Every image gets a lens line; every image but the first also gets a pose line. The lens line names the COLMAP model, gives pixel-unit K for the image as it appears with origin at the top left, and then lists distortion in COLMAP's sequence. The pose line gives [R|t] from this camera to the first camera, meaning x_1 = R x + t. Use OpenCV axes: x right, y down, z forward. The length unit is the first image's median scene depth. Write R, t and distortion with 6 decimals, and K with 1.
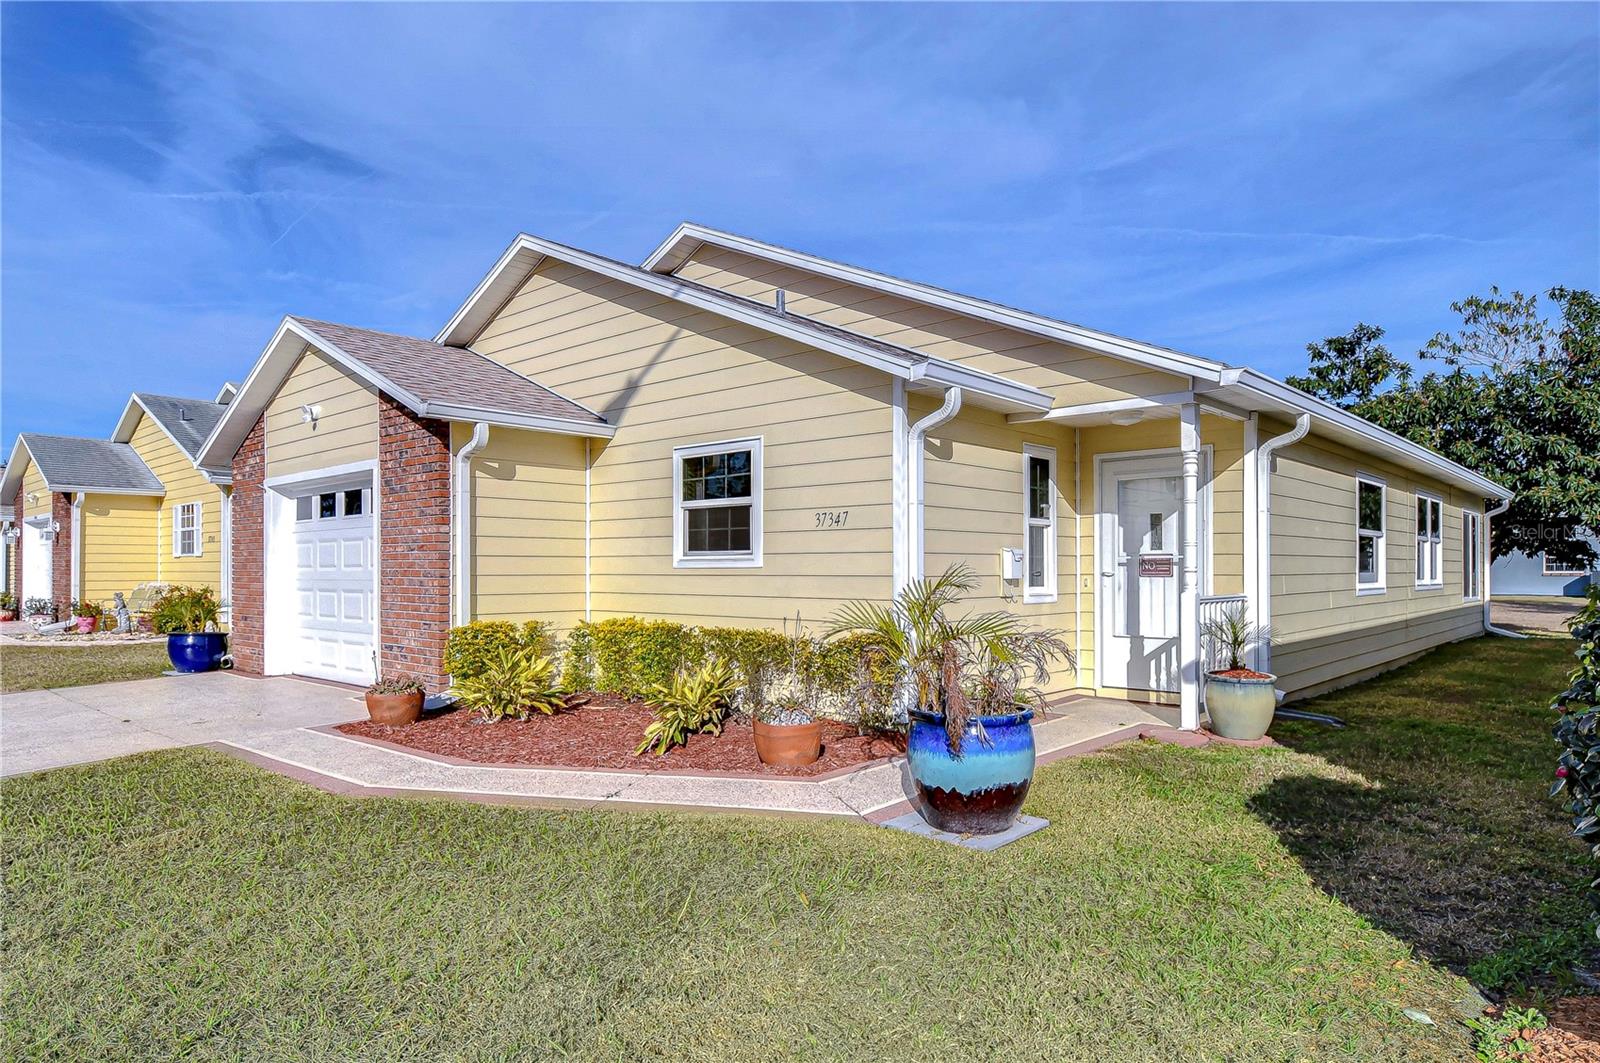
lens RADIAL K [[1094.7, 0, 795.0], [0, 1094.7, 537.1], [0, 0, 1]] dist [0.027710, -0.028354]
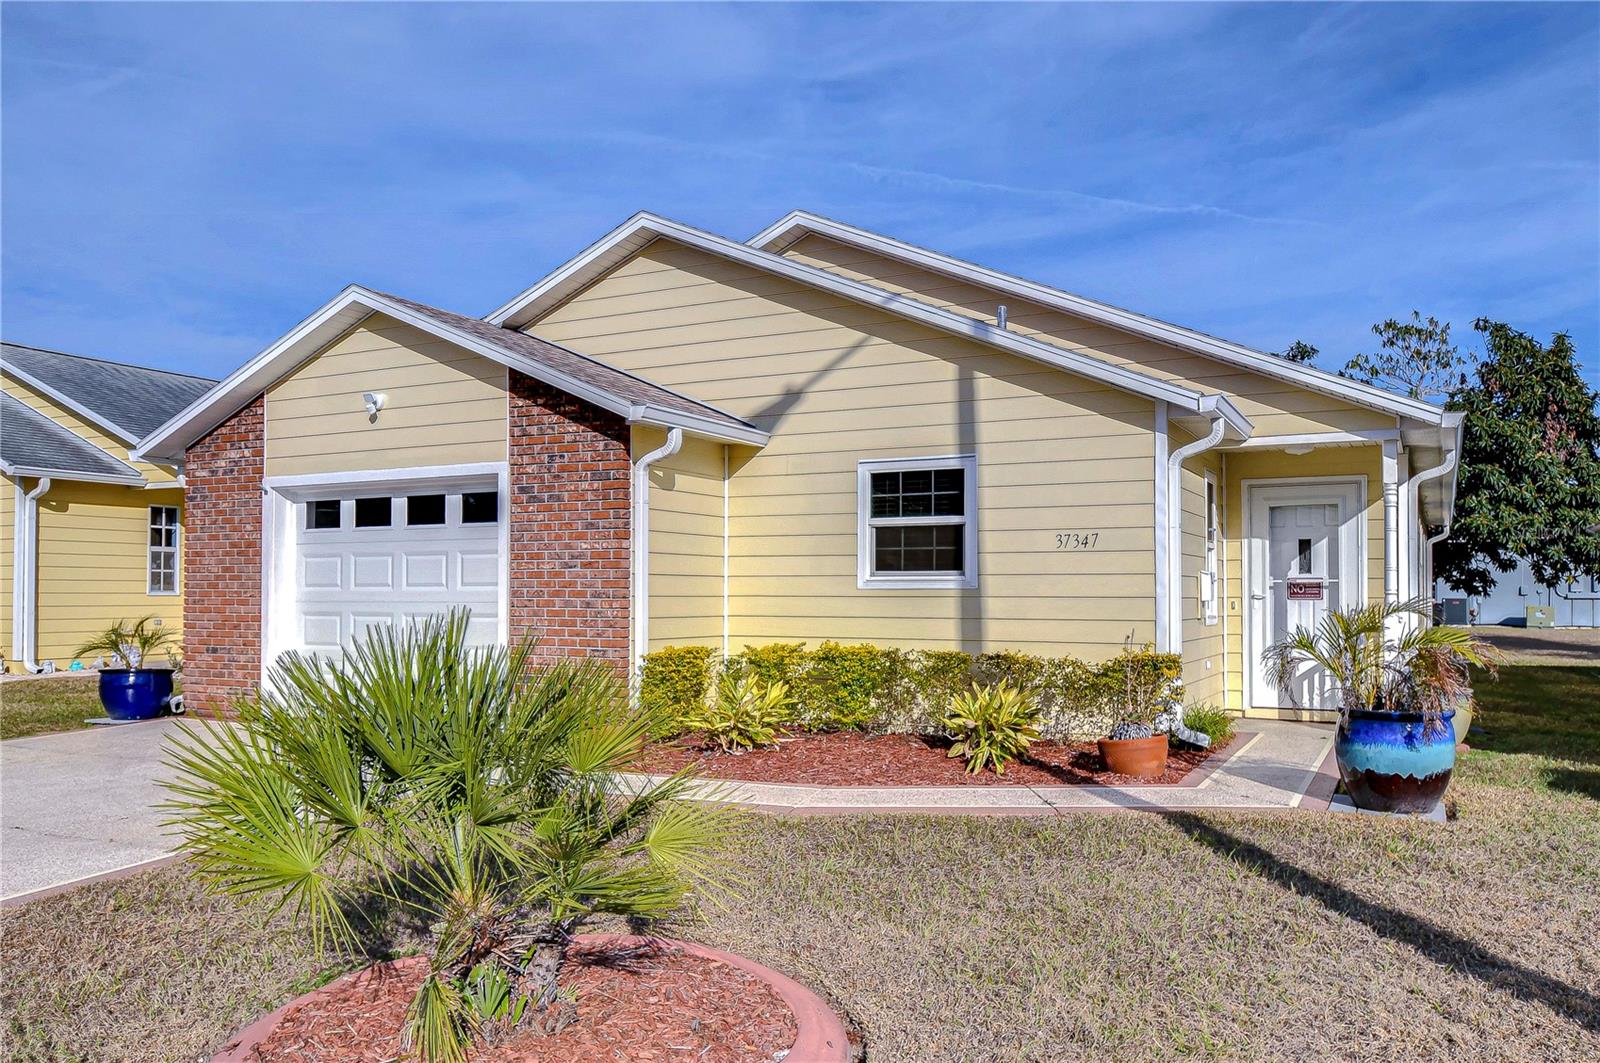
lens RADIAL K [[1437.9, 0, 817.2], [0, 1437.9, 525.8], [0, 0, 1]] dist [0.030535, -0.017067]
pose [[0.956415, 0.017851, 0.291465, -0.495905], [-0.012121, 0.999696, -0.021452, 0.000951], [-0.291759, 0.016984, 0.956341, -0.166646]]
